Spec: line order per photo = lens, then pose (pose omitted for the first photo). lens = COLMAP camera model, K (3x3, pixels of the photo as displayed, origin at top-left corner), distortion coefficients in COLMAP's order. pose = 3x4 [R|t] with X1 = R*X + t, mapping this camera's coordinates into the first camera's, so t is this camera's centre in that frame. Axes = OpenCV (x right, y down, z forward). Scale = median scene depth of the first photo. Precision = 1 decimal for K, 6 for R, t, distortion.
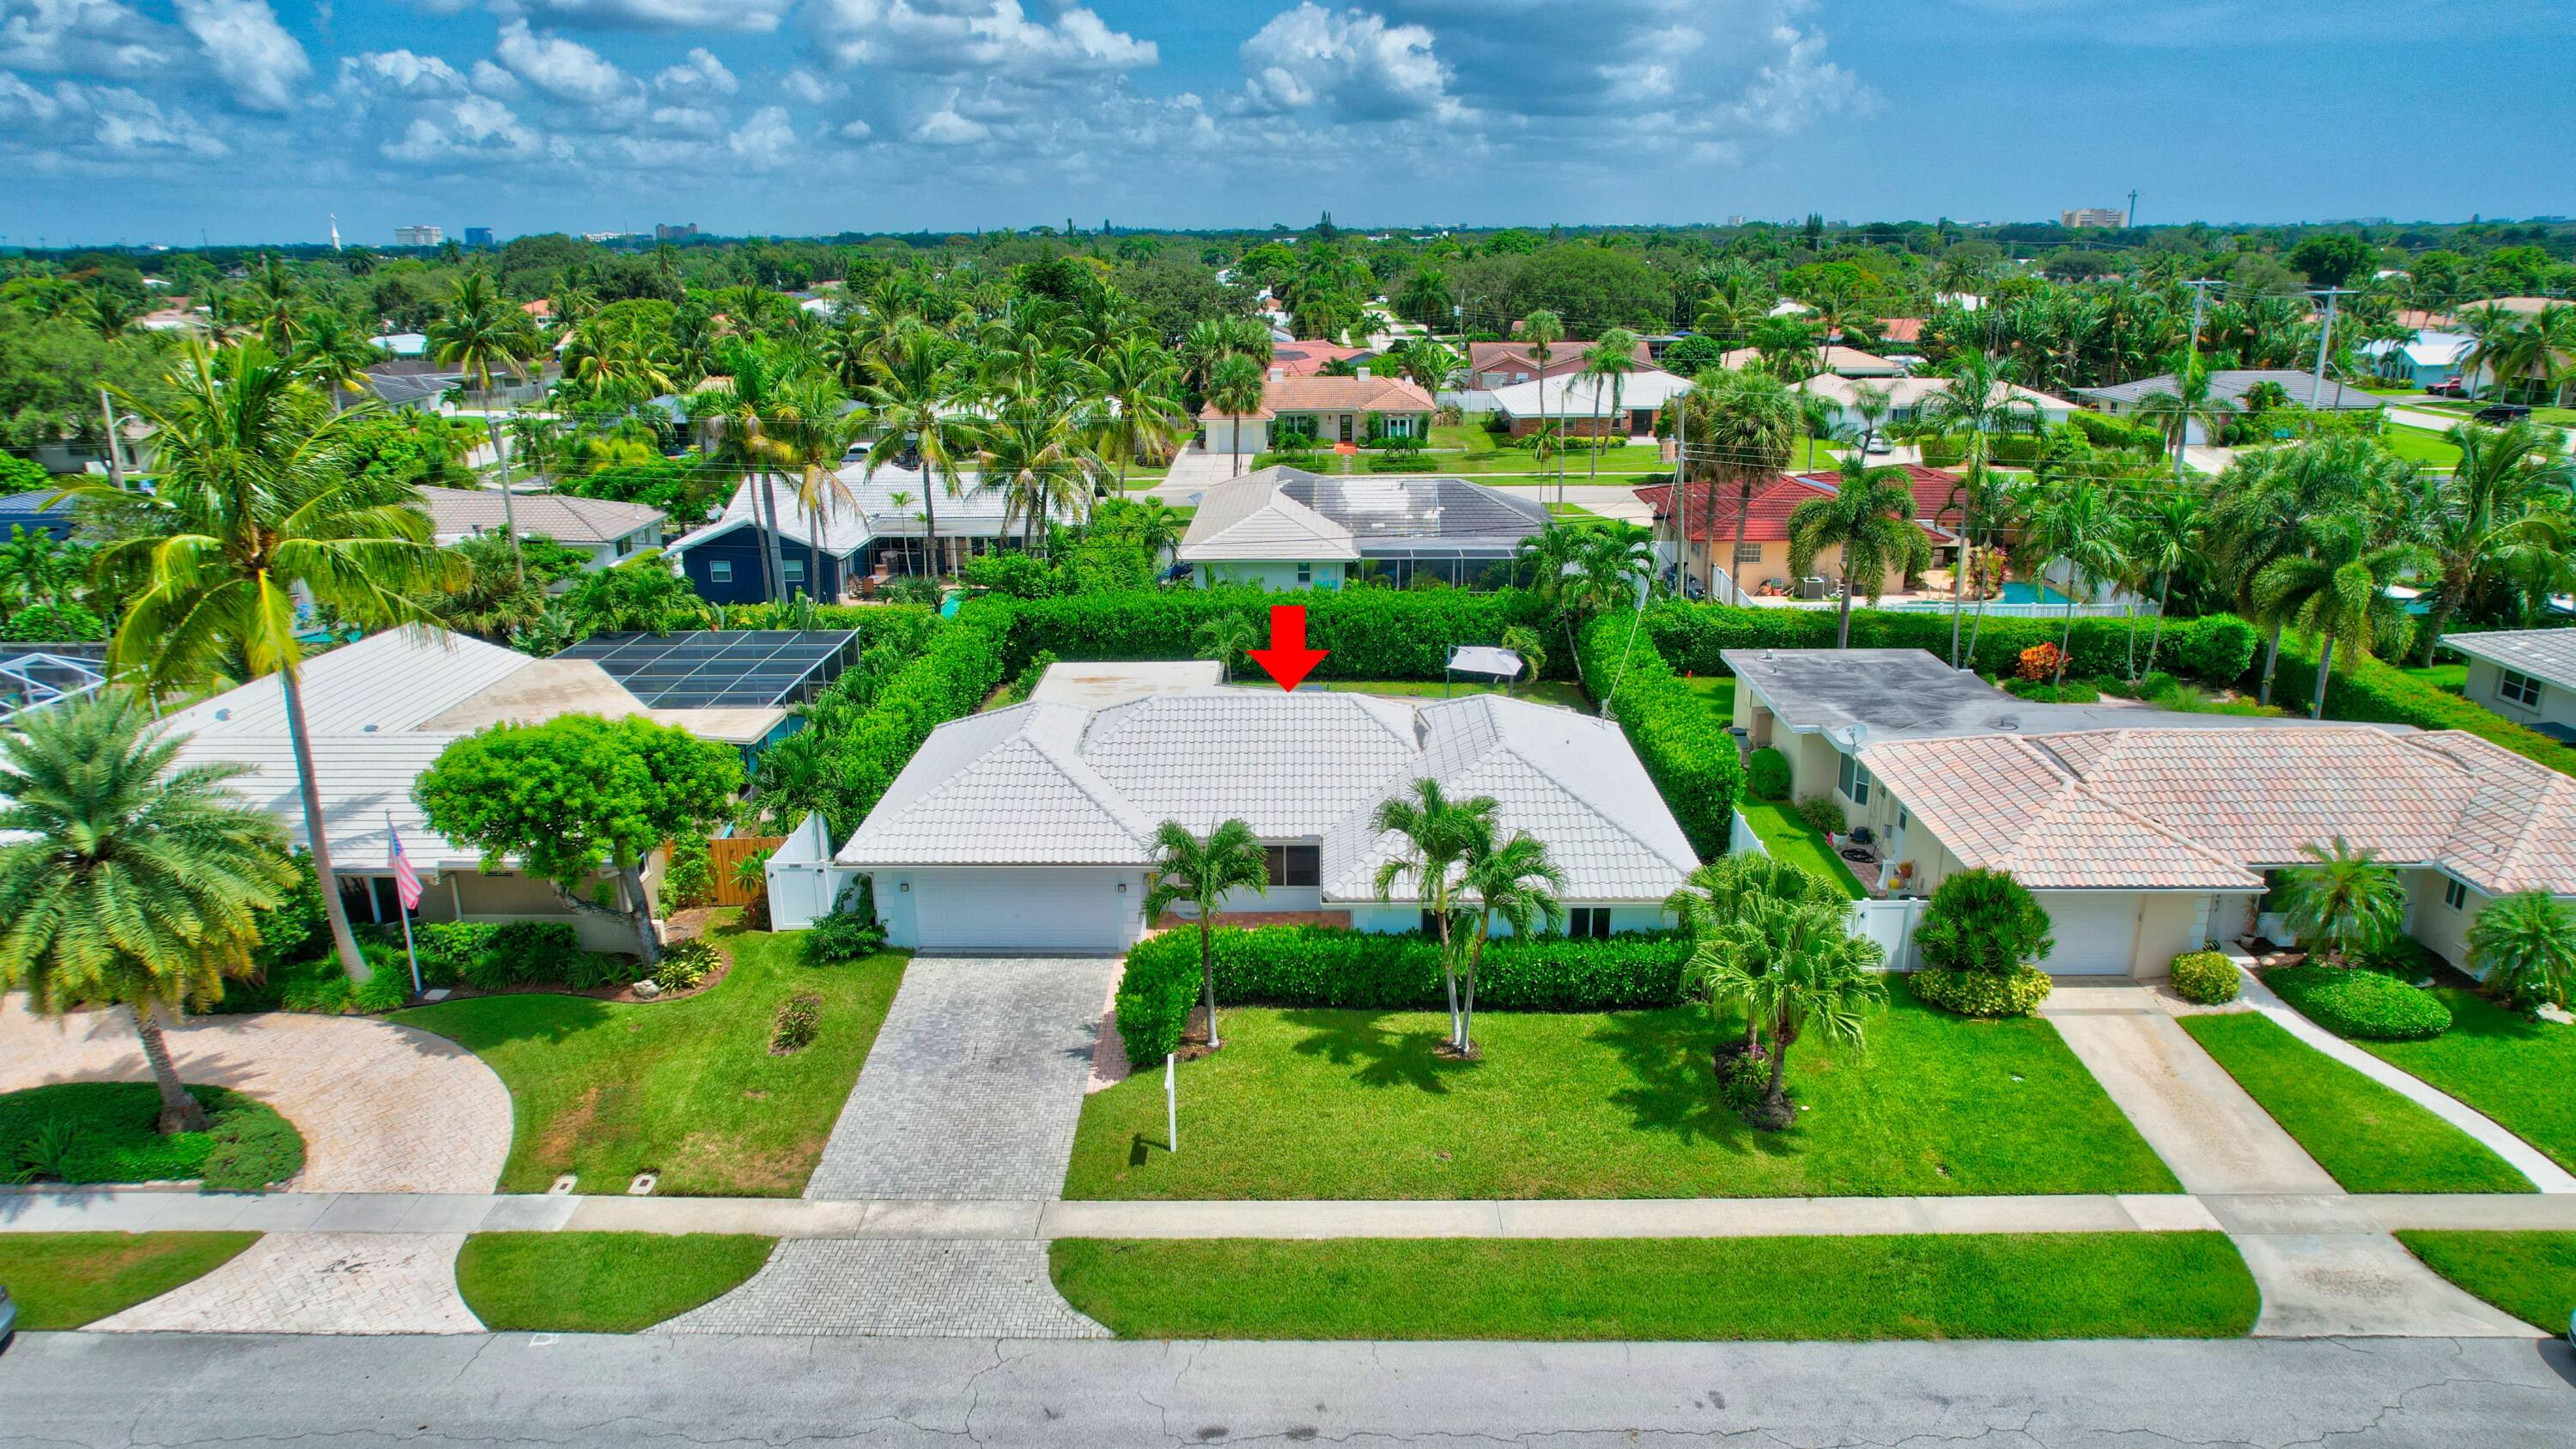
lens RADIAL K [[1645.3, 0, 1288.0], [0, 1645.3, 724.5], [0, 0, 1]] dist [-0.079900, 0.073841]
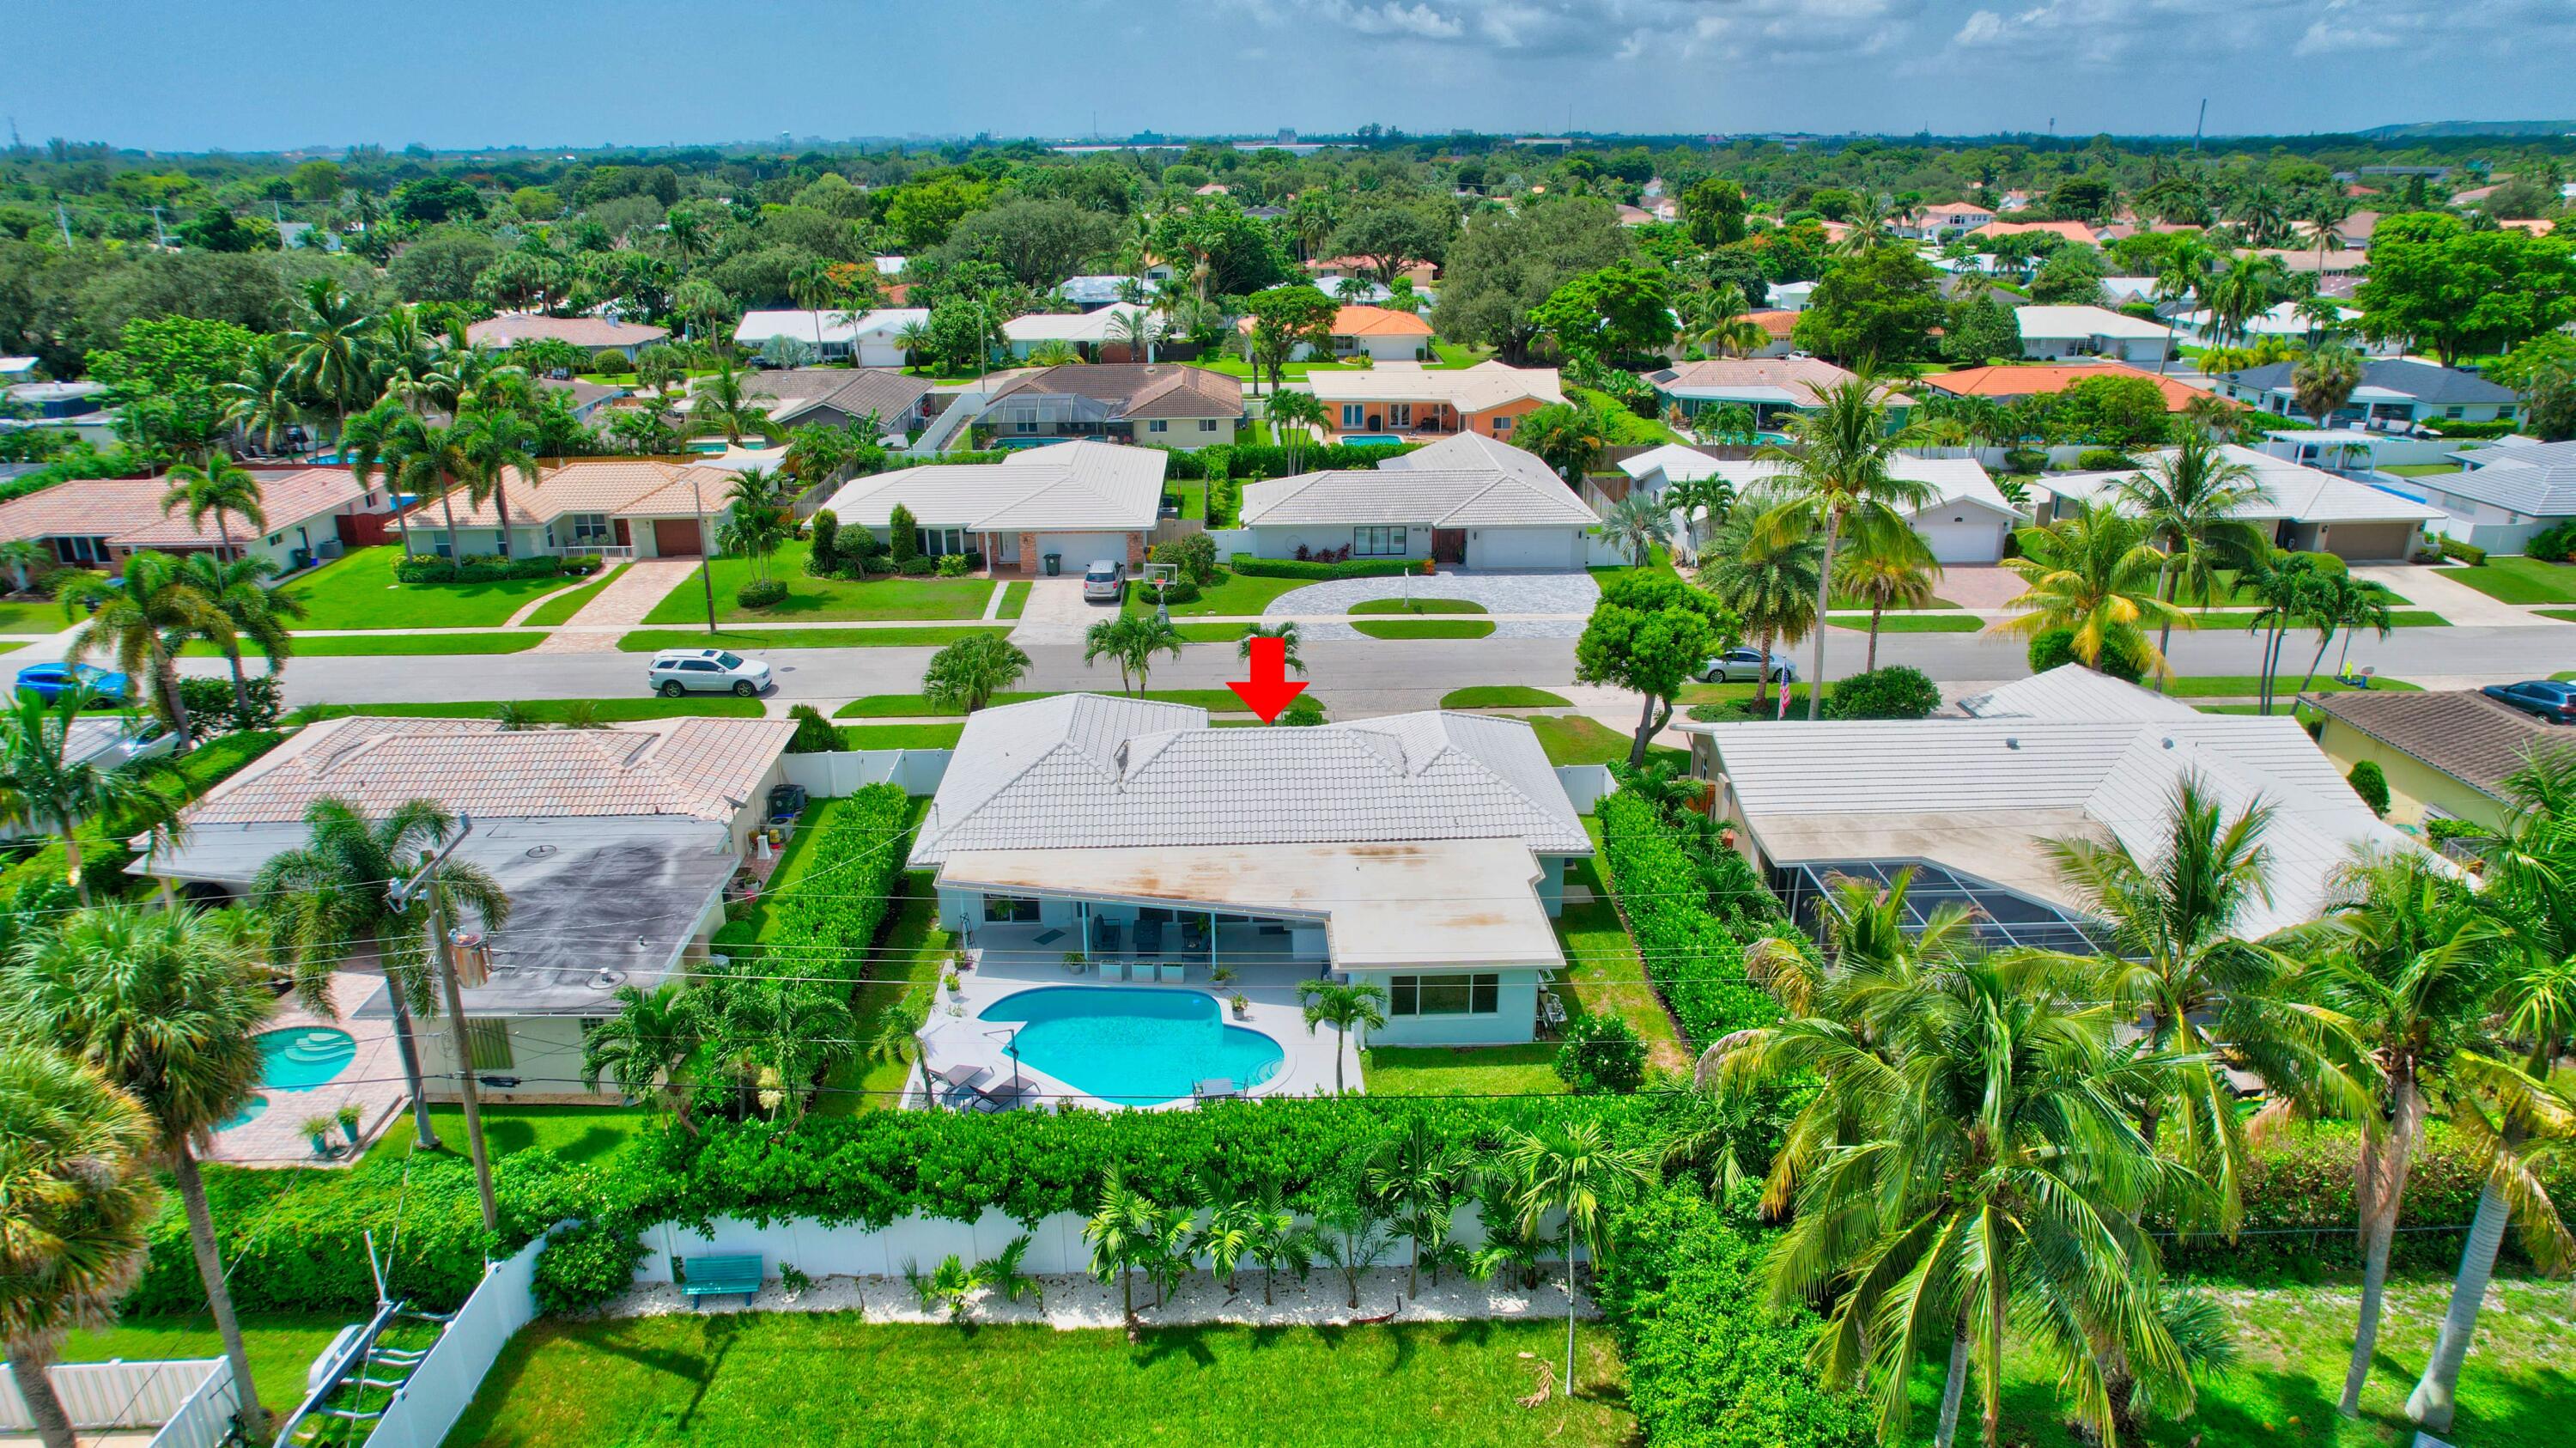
lens RADIAL K [[1645.2, 0, 1288.0], [0, 1645.2, 724.0], [0, 0, 1]] dist [-0.079900, 0.073841]
pose [[-0.998128, 0.035472, -0.049816, 0.025797], [-0.001392, 0.801203, 0.598391, -0.895088], [0.061139, 0.597341, -0.799654, 2.376108]]
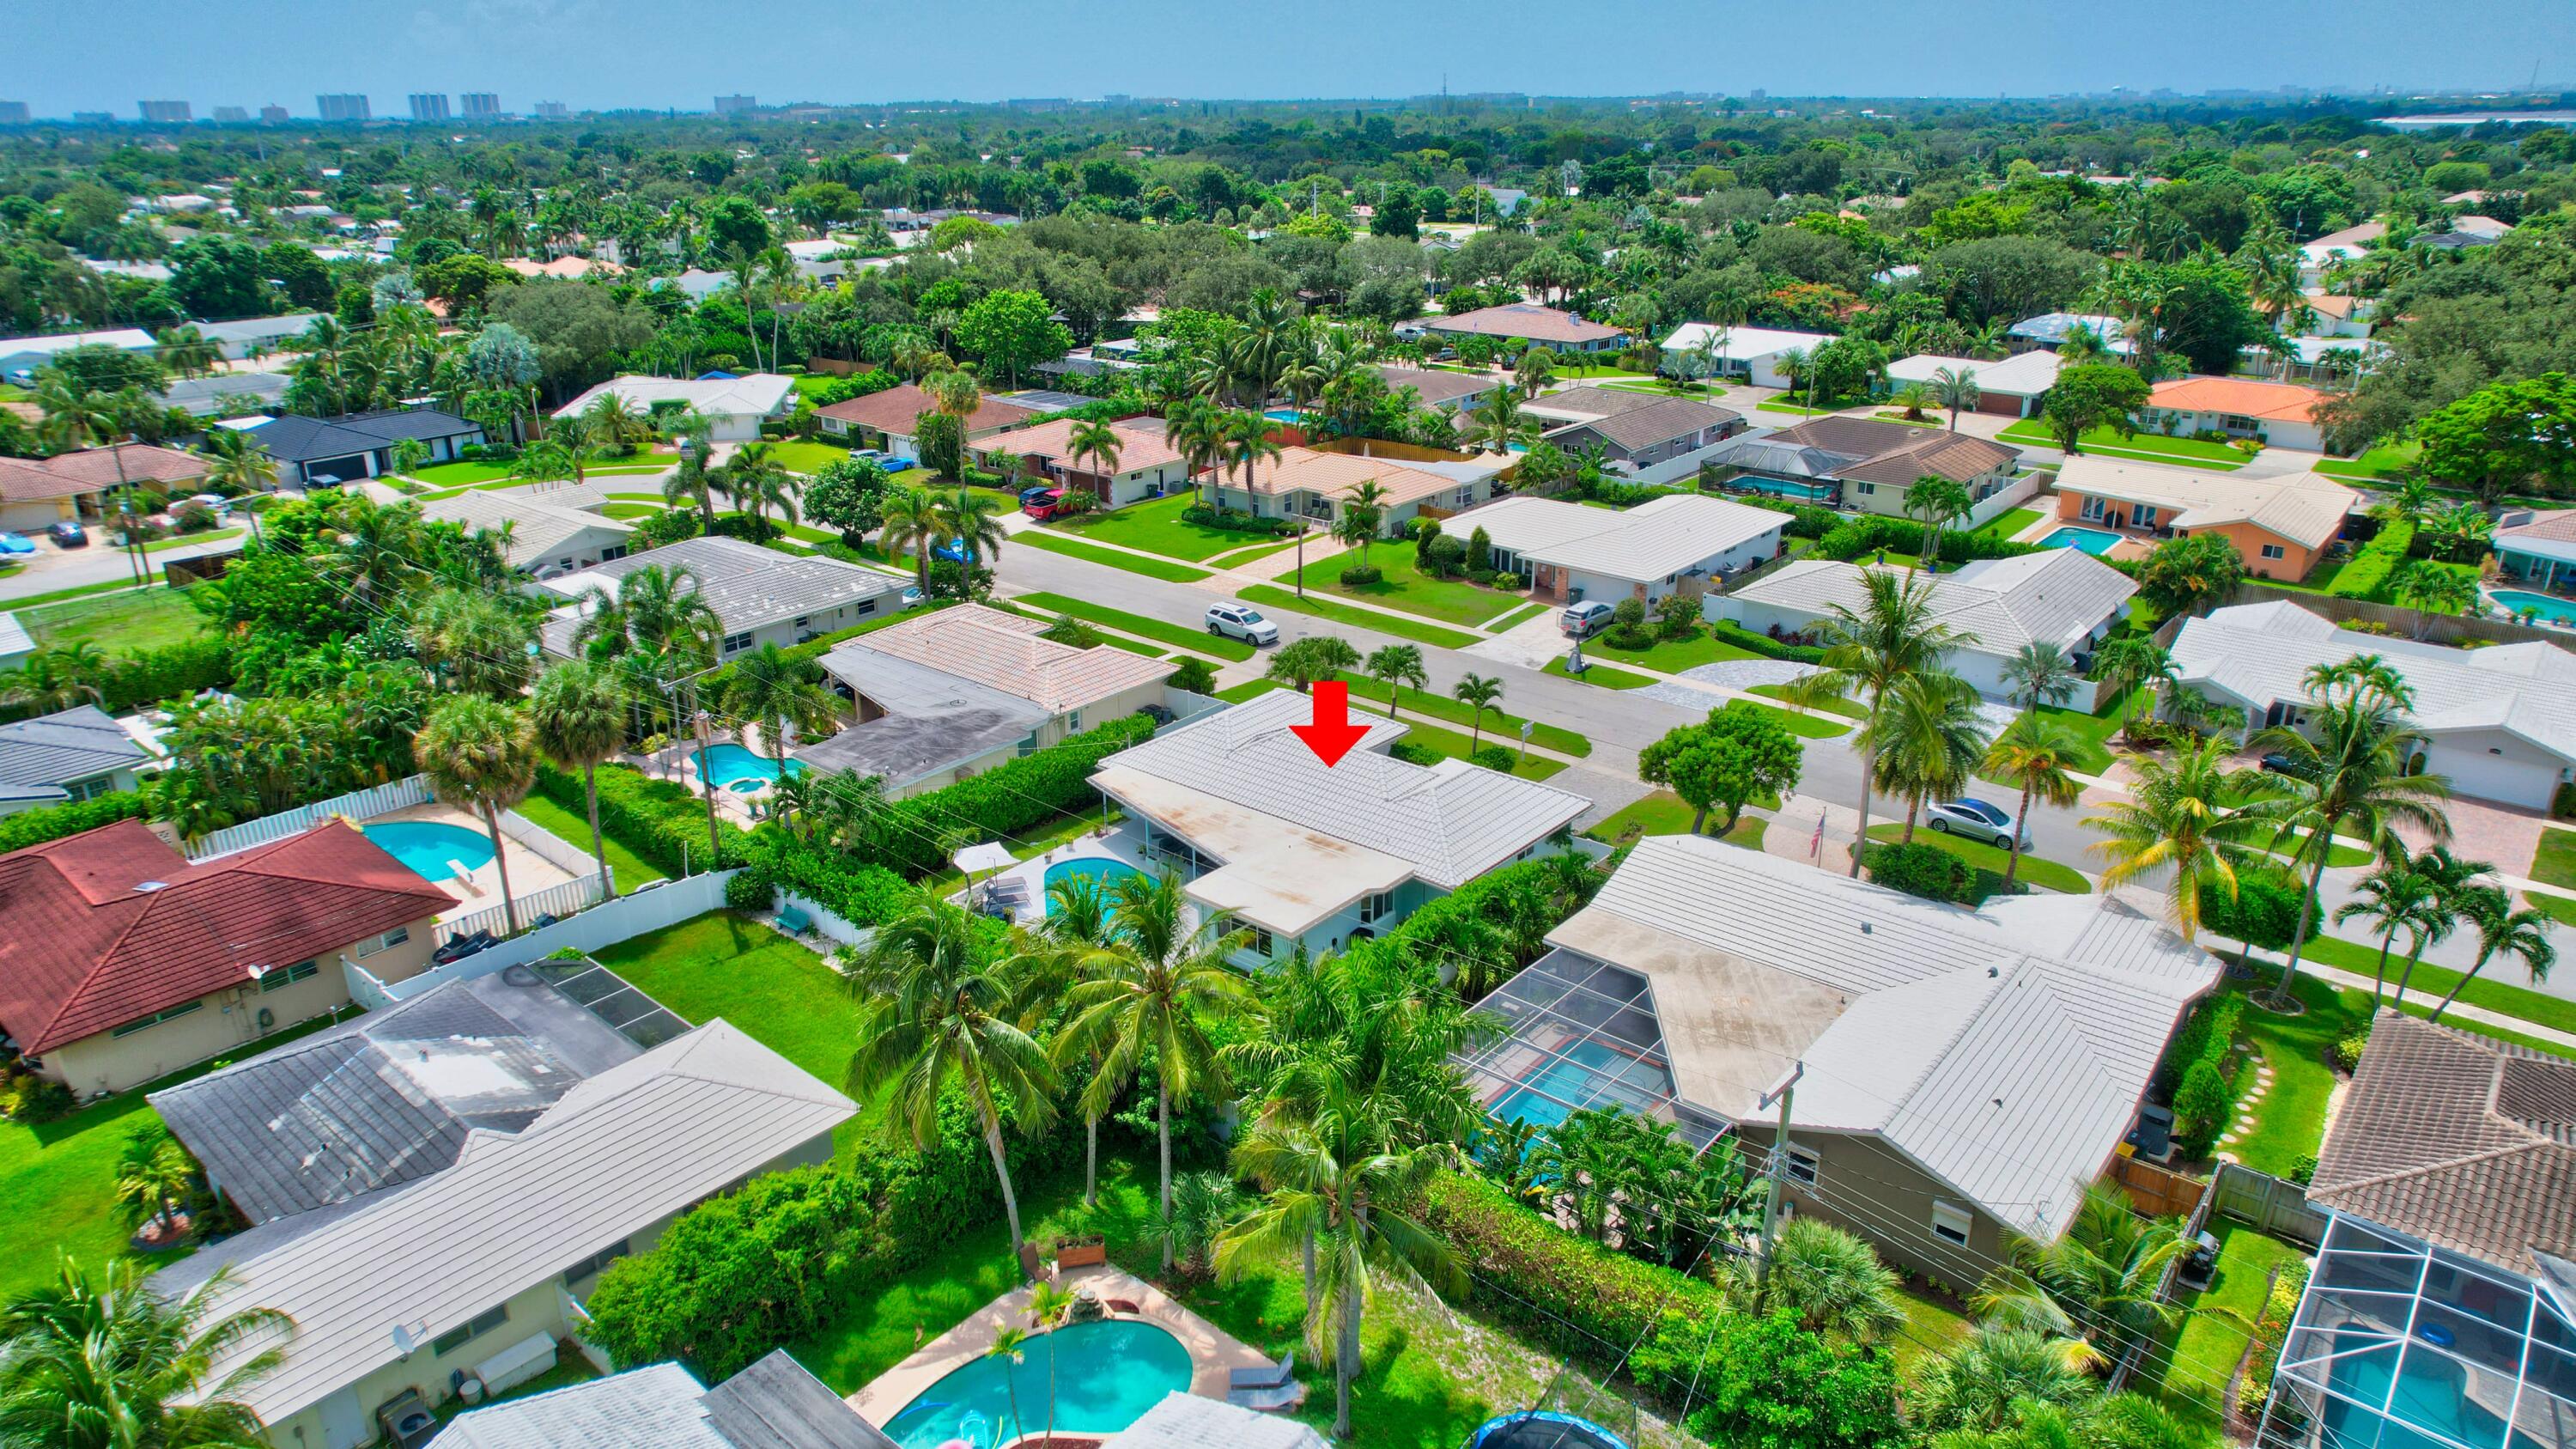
lens RADIAL K [[1645.3, 0, 1288.0], [0, 1645.3, 724.5], [0, 0, 1]] dist [-0.079900, 0.073841]
pose [[-0.778084, -0.210476, 0.591849, -1.176456], [0.198237, 0.811771, 0.549300, -1.168957], [-0.596060, 0.544727, -0.589902, 2.438444]]
